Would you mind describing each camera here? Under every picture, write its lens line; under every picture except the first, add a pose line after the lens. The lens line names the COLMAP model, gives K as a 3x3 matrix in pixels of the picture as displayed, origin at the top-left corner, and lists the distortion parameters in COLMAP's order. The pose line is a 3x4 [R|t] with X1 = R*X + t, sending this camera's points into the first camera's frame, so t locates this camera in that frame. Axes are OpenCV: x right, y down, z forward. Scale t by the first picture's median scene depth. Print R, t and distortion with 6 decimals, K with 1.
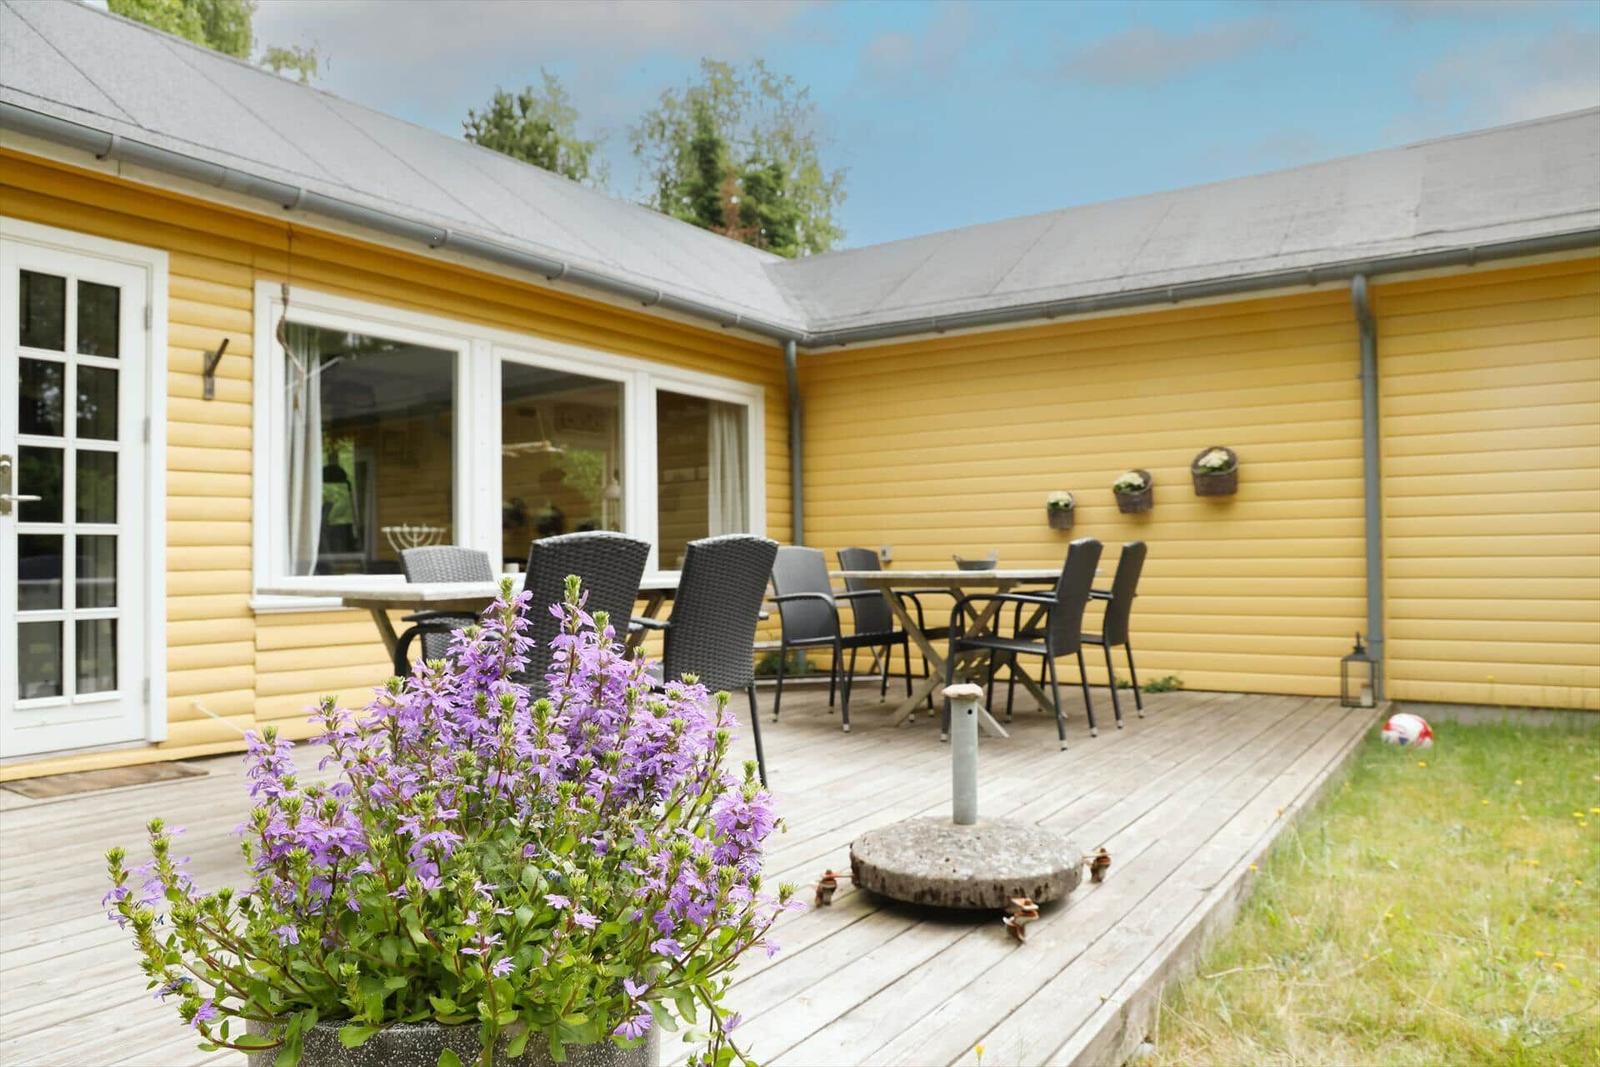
lens RADIAL K [[1131.9, 0, 800.0], [0, 1131.9, 533.5], [0, 0, 1]] dist [-0.062835, 0.006148]
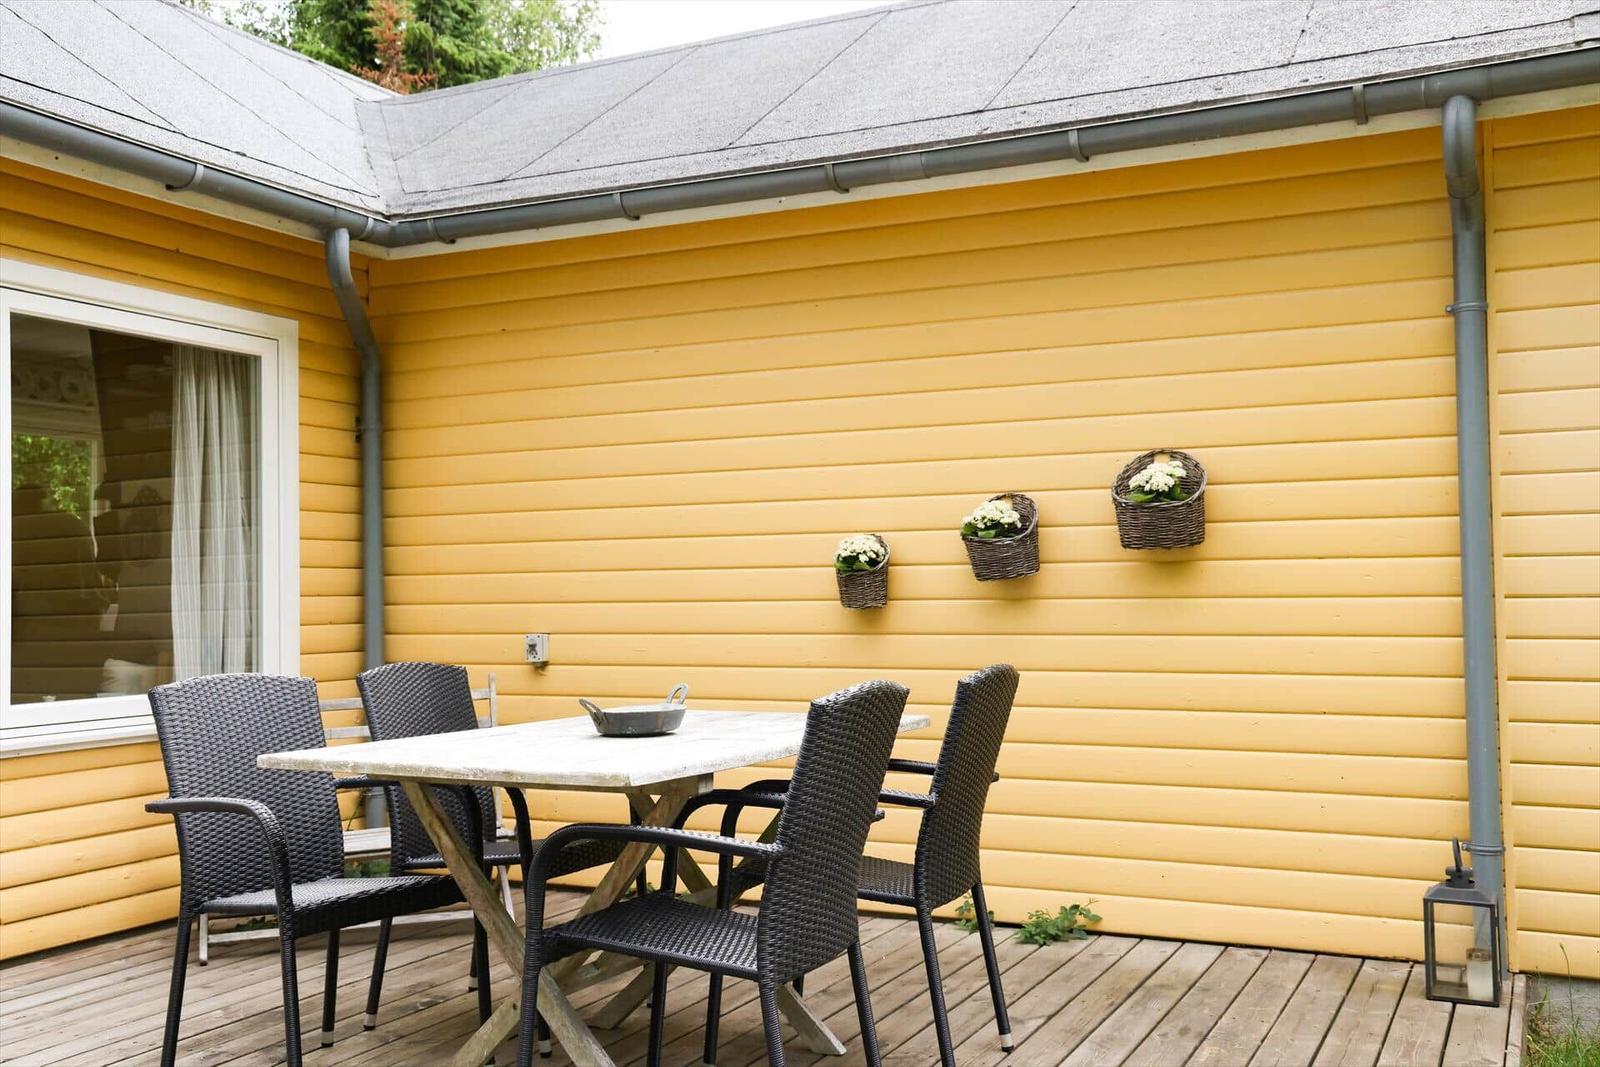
lens RADIAL K [[1545.7, 0, 800.0], [0, 1545.7, 533.5], [0, 0, 1]] dist [0.015274, 0.005114]
pose [[0.991323, 0.001939, 0.131436, 0.116711], [-0.000899, 0.999968, -0.007974, -0.033504], [-0.131447, 0.007787, 0.991293, 0.328000]]
